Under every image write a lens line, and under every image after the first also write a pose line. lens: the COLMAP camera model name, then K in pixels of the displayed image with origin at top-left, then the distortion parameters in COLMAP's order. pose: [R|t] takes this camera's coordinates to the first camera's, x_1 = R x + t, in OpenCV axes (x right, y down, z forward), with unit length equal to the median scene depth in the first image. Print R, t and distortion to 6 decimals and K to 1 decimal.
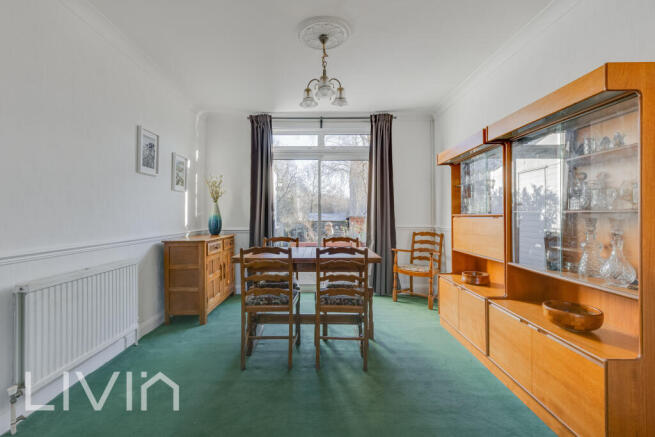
lens RADIAL K [[292.9, 0, 315.6], [0, 292.9, 214.5], [0, 0, 1]] dist [-0.000131, -0.000131]
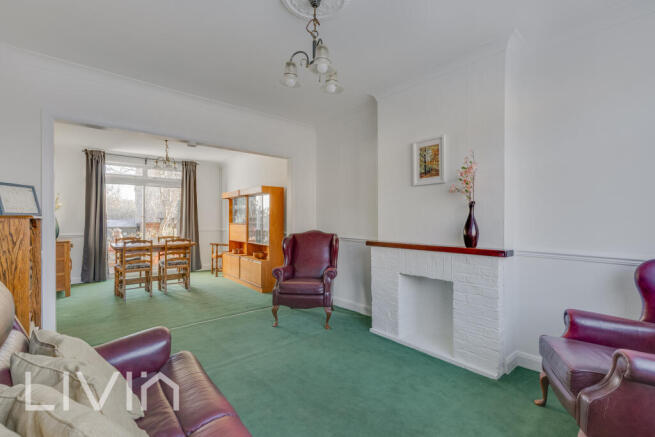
lens RADIAL K [[301.1, 0, 327.5], [0, 301.1, 218.5], [0, 0, 1]] dist [0.001203, -0.000035]
pose [[0.762328, -0.001227, 0.647190, -0.279990], [0.000939, 0.999999, 0.000790, -0.023404], [-0.647190, 0.000006, 0.762329, -0.787978]]
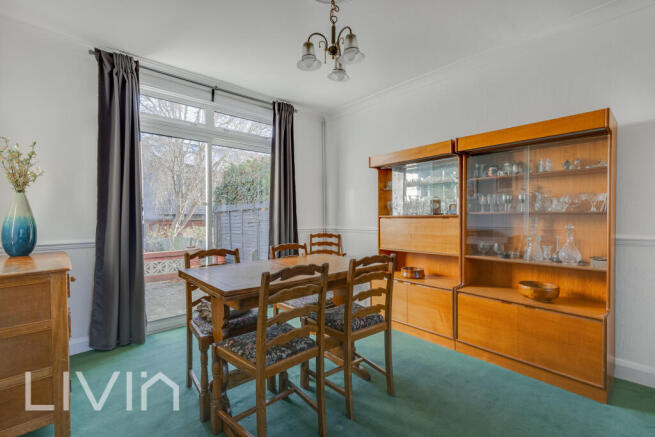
lens RADIAL K [[294.6, 0, 327.5], [0, 294.6, 218.5], [0, 0, 1]] dist [0.002241, 0.000216]
pose [[0.740966, -0.005832, 0.671518, -0.289949], [0.001974, 0.999977, 0.006506, 0.001907], [-0.671540, -0.003495, 0.740960, 0.251918]]
